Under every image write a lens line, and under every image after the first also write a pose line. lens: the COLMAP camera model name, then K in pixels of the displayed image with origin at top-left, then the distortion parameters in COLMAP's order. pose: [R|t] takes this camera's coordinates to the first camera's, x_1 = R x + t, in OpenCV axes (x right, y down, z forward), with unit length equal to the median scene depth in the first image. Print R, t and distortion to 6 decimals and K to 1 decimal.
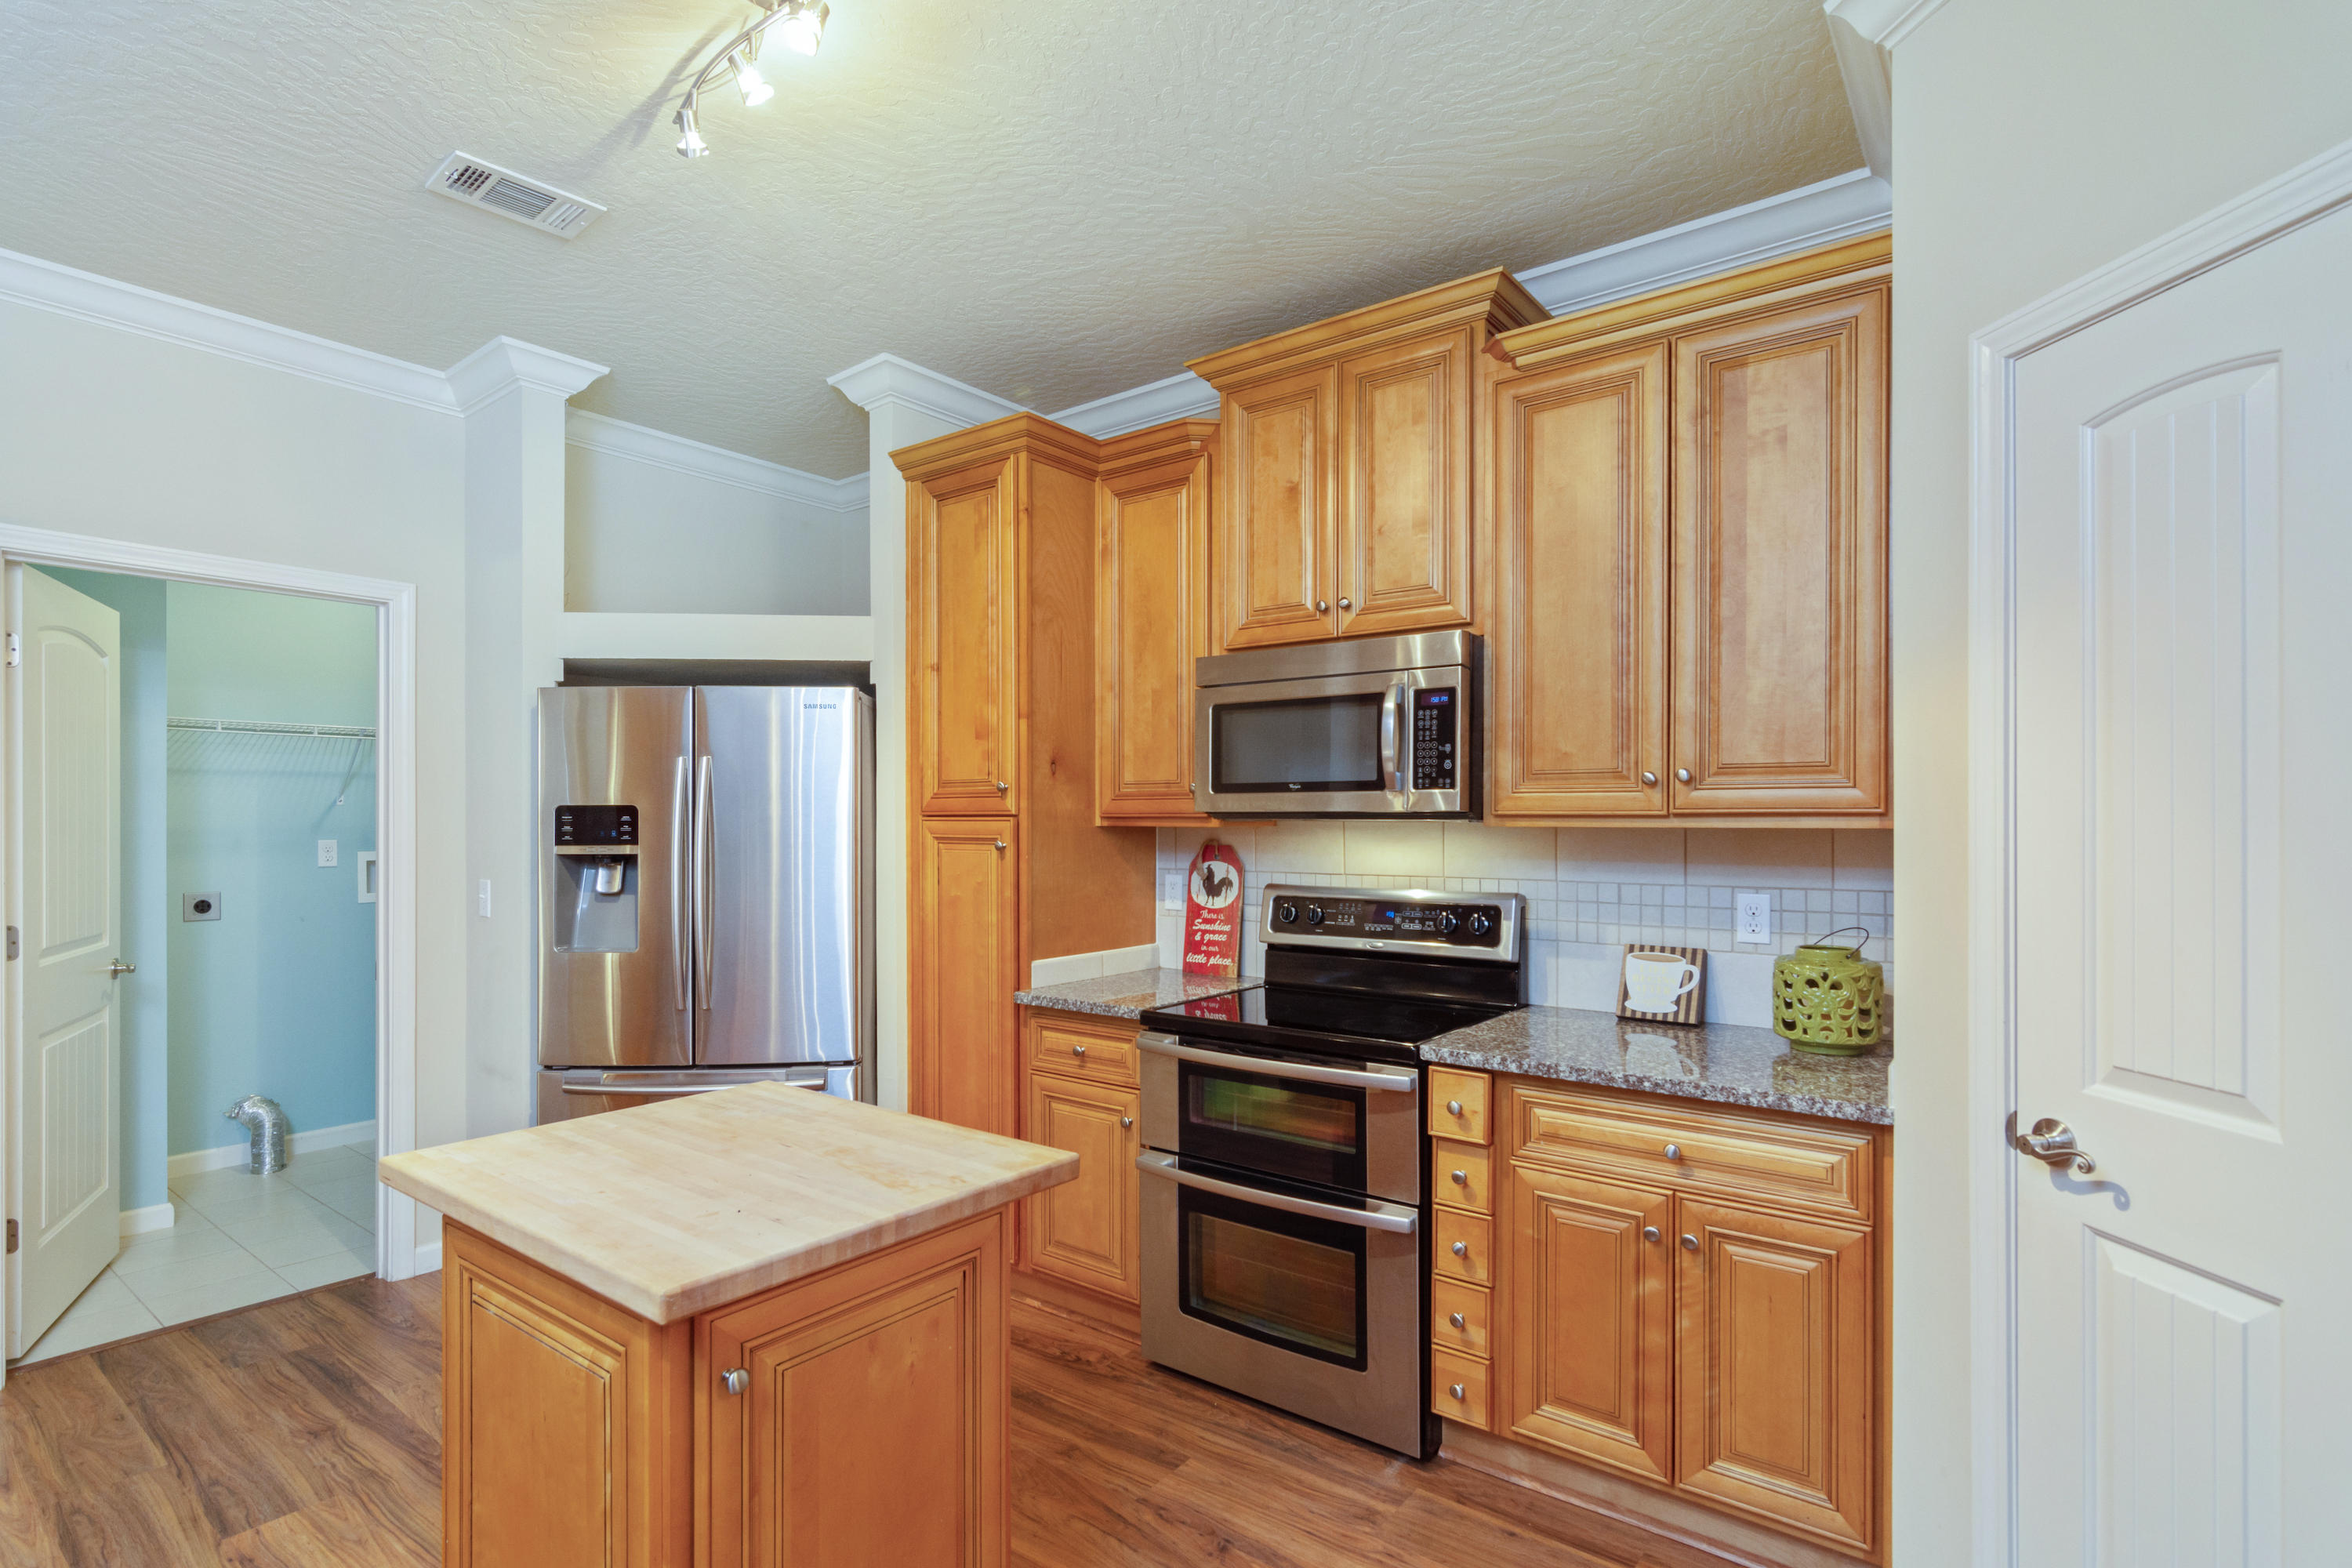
lens RADIAL K [[1134.8, 0, 1167.3], [0, 1134.8, 823.8], [0, 0, 1]] dist [-0.003499, 0.002459]
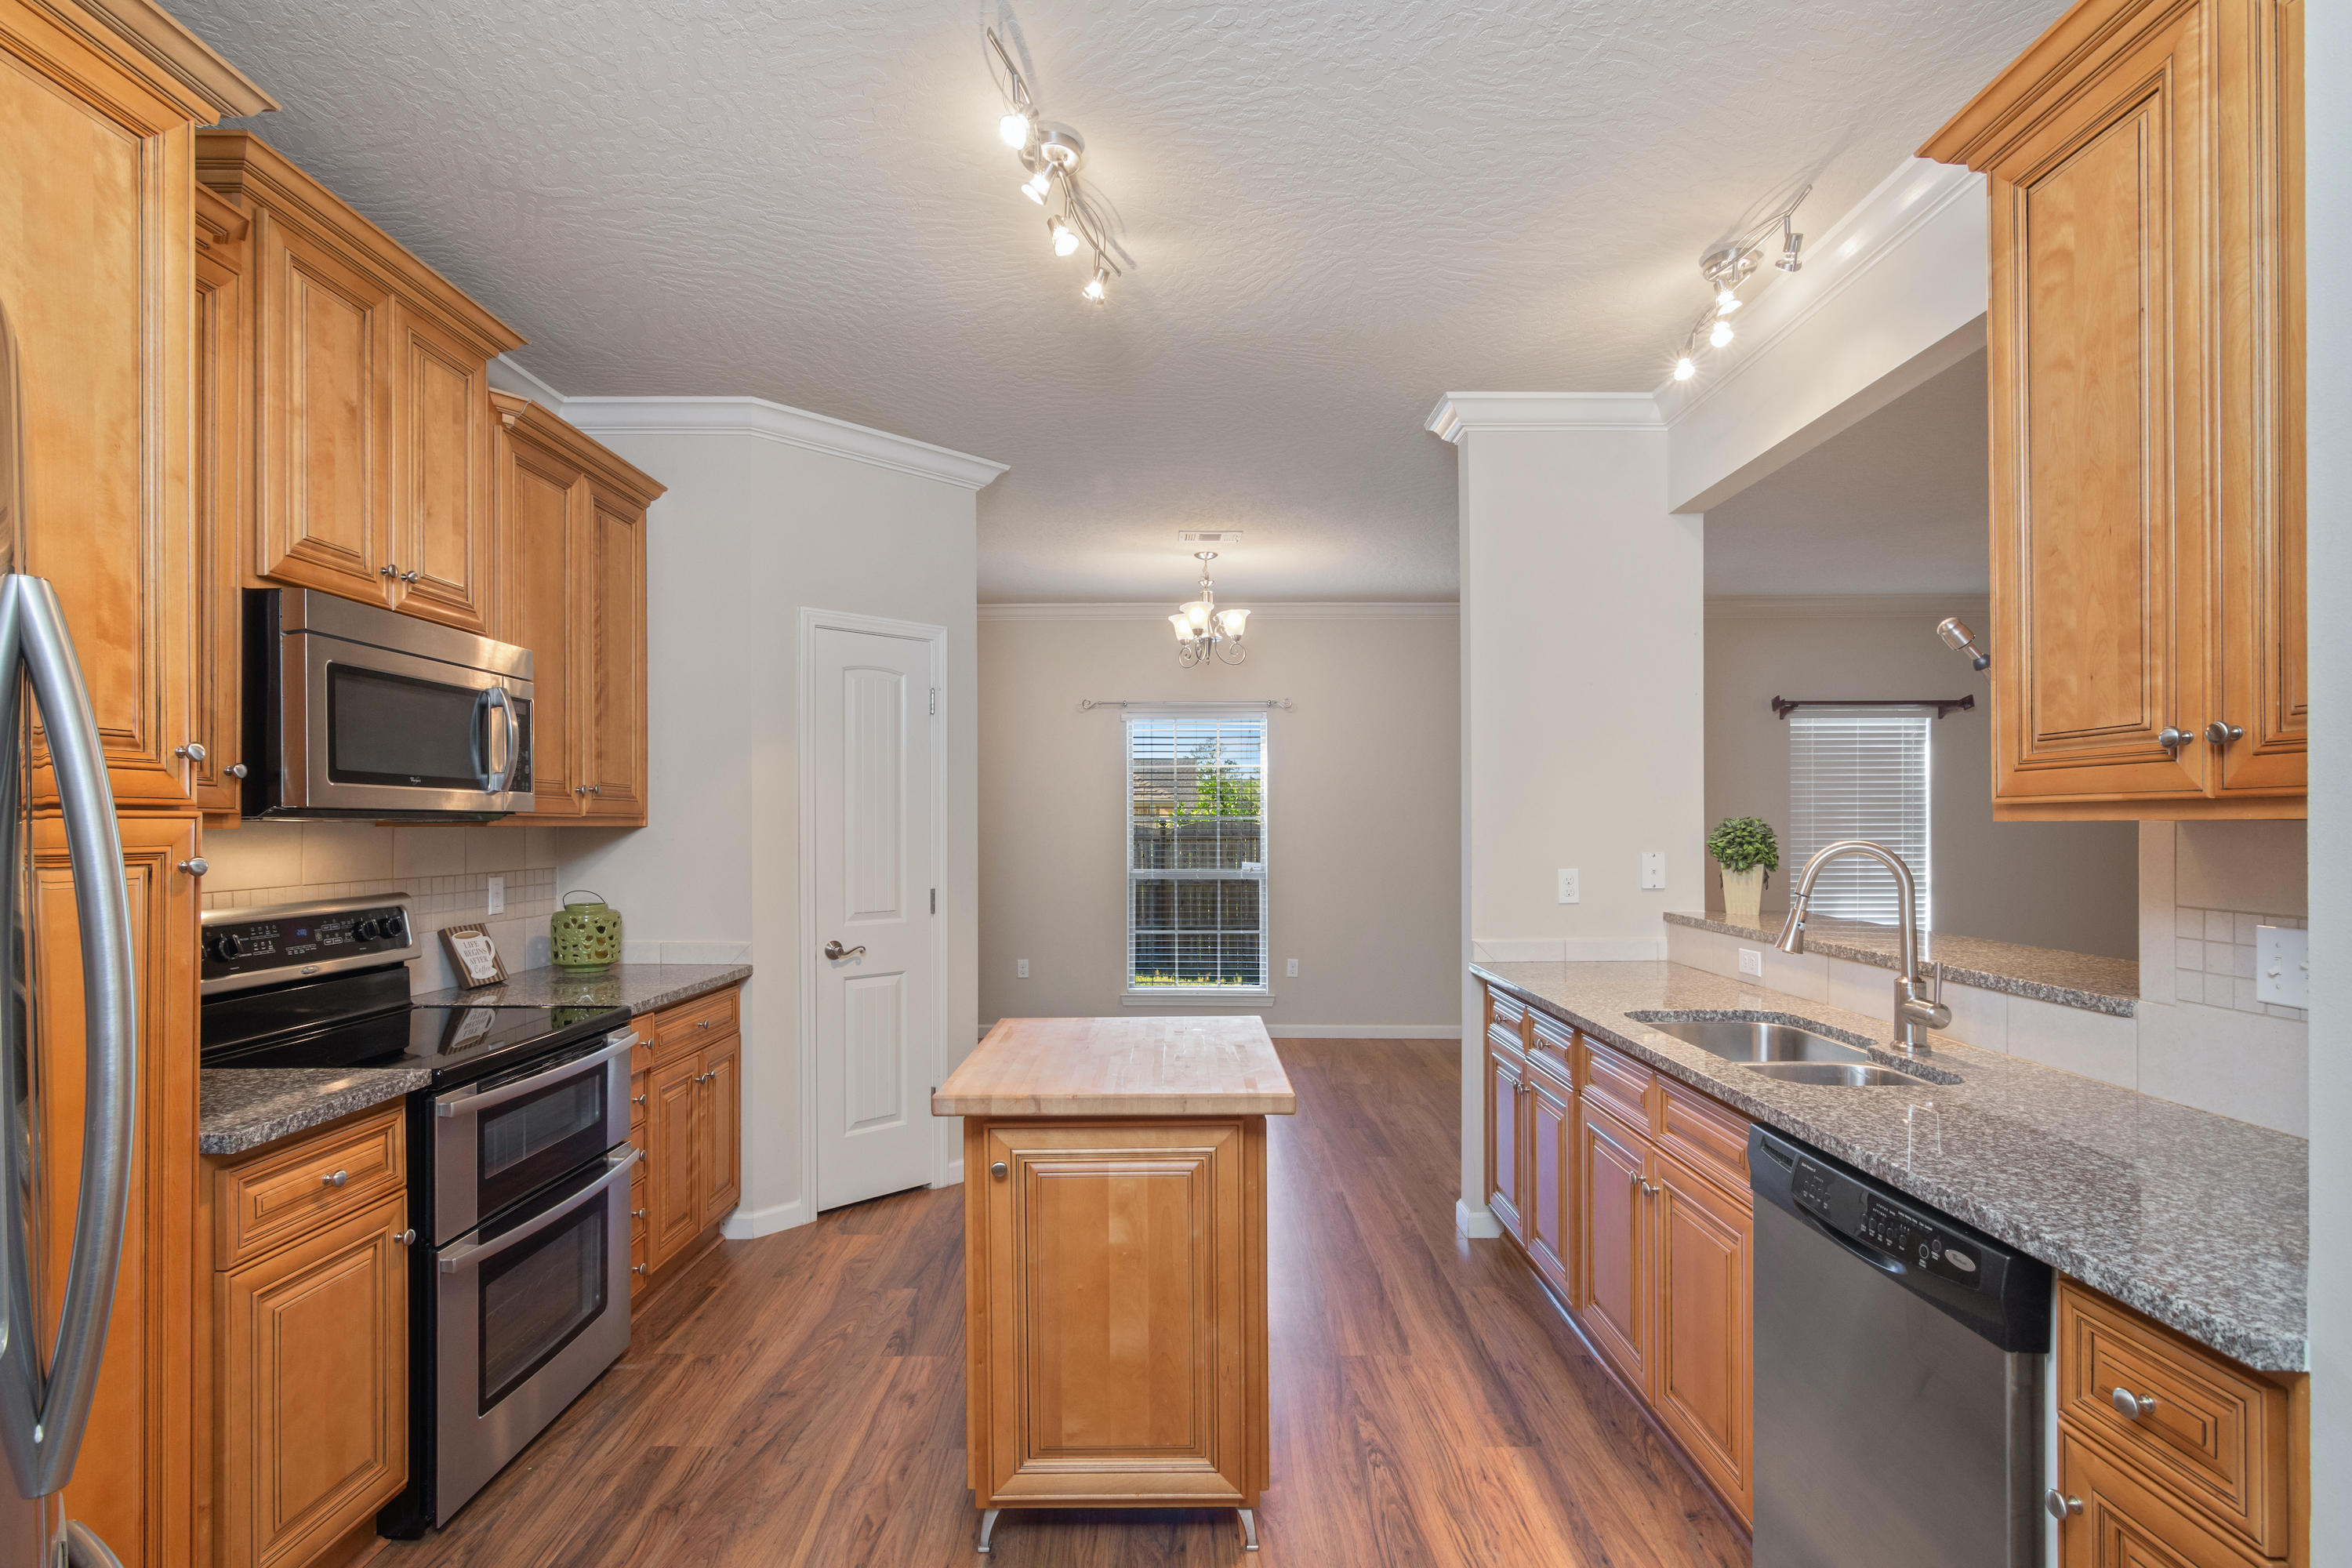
lens RADIAL K [[1134.8, 0, 1172.7], [0, 1134.8, 819.4], [0, 0, 1]] dist [-0.003499, 0.002459]
pose [[-0.607952, 0.004640, 0.793960, -0.937273], [0.005196, 0.999985, -0.001865, 0.001210], [-0.793957, 0.002992, -0.607967, 1.086972]]
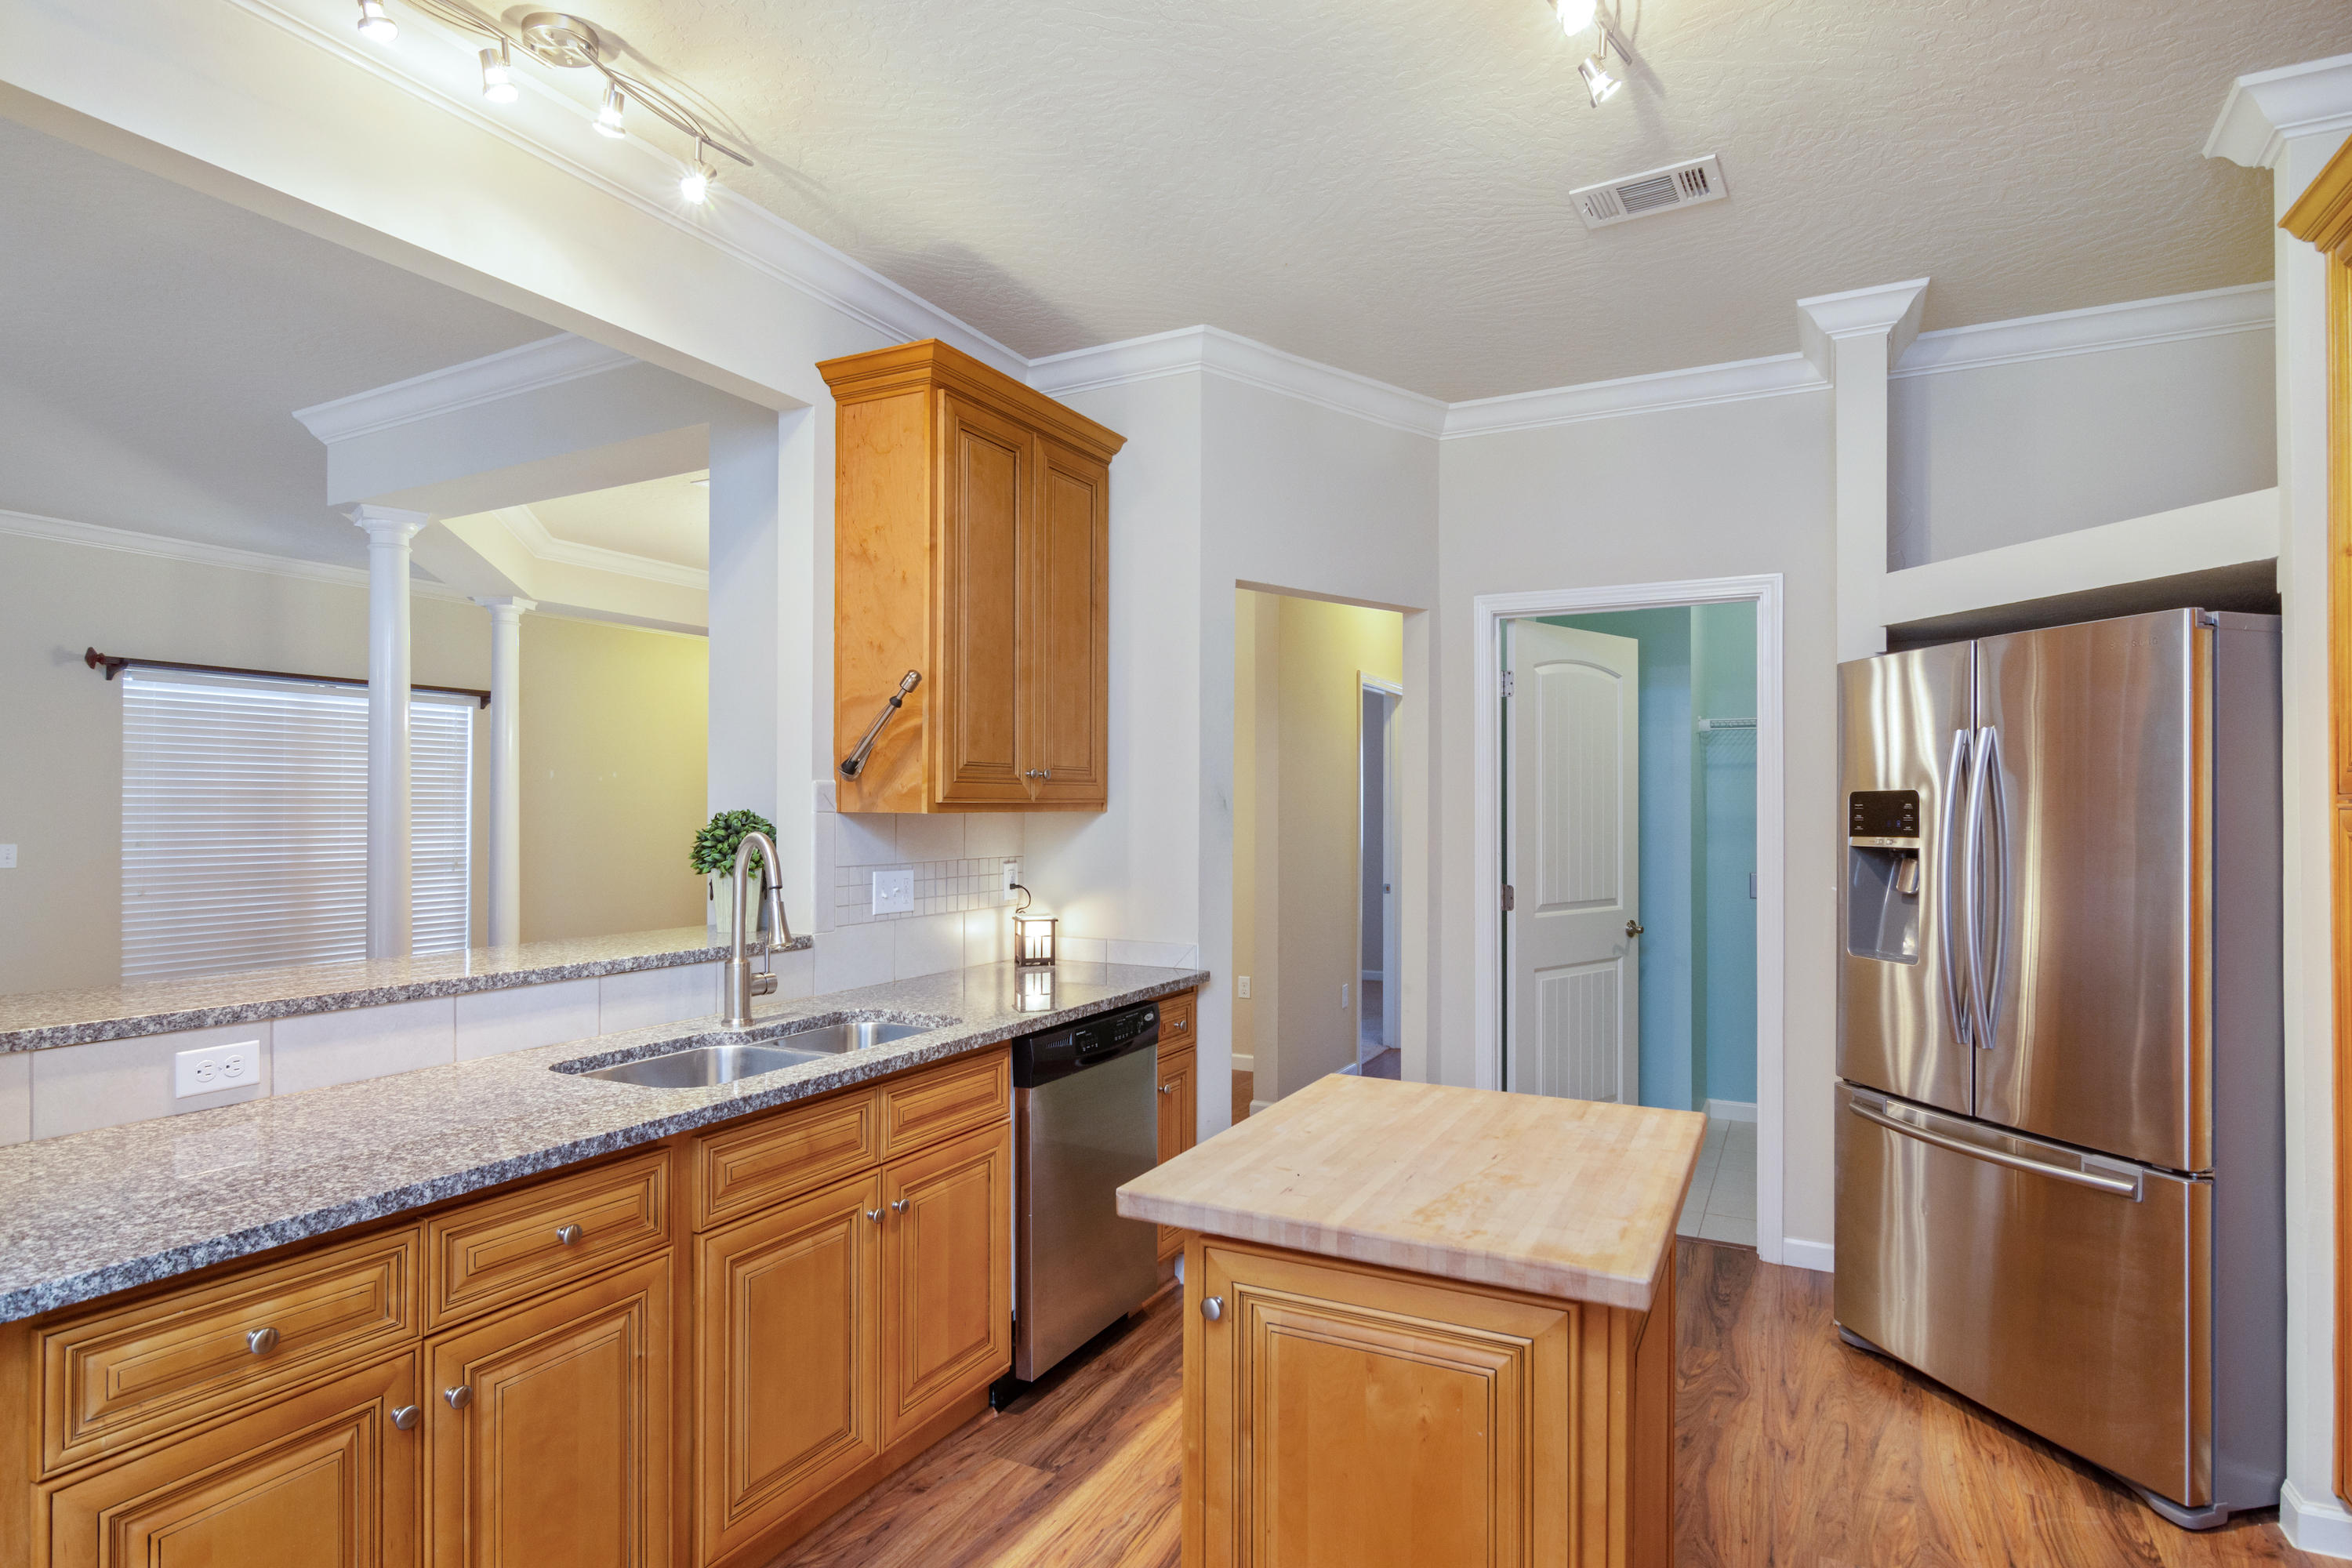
lens RADIAL K [[1231.6, 0, 1178.2], [0, 1231.6, 799.7], [0, 0, 1]] dist [-0.010948, 0.003467]
pose [[0.177911, -0.006627, -0.984024, 0.375647], [-0.003356, 0.999967, -0.007341, -0.001237], [0.984041, 0.004608, 0.177883, 0.344064]]
